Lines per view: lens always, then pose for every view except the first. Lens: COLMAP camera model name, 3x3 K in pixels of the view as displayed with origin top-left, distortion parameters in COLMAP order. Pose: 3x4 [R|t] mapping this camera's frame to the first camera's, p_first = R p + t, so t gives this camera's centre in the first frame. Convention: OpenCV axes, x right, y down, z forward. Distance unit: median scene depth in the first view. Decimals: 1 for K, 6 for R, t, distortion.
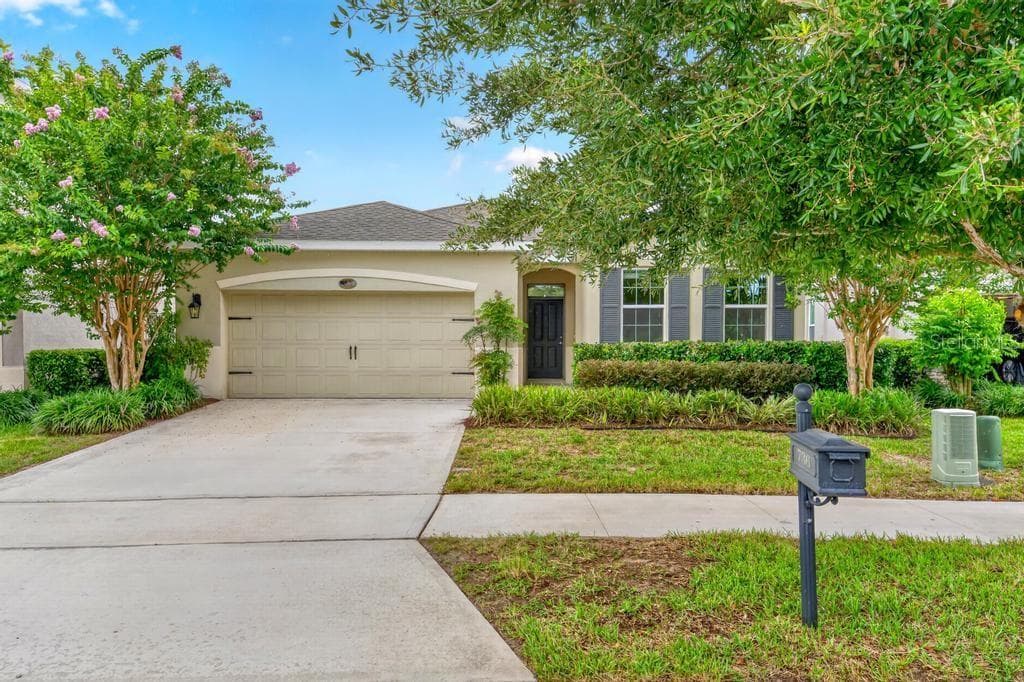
lens RADIAL K [[1004.9, 0, 508.3], [0, 1004.9, 345.9], [0, 0, 1]] dist [0.054571, 0.000000]
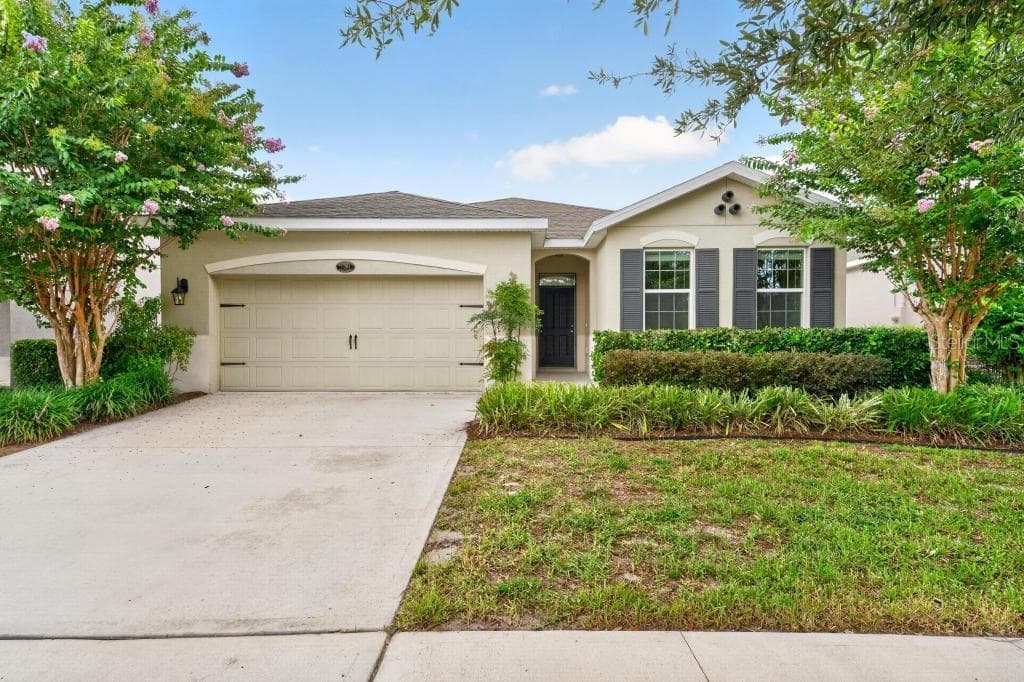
lens RADIAL K [[630.6, 0, 505.4], [0, 630.6, 342.9], [0, 0, 1]] dist [0.014441, -0.005334]
pose [[0.999750, -0.002329, -0.022237, -0.001417], [0.002594, 0.999926, 0.011853, 0.001016], [0.022208, -0.011908, 0.999682, 0.452191]]
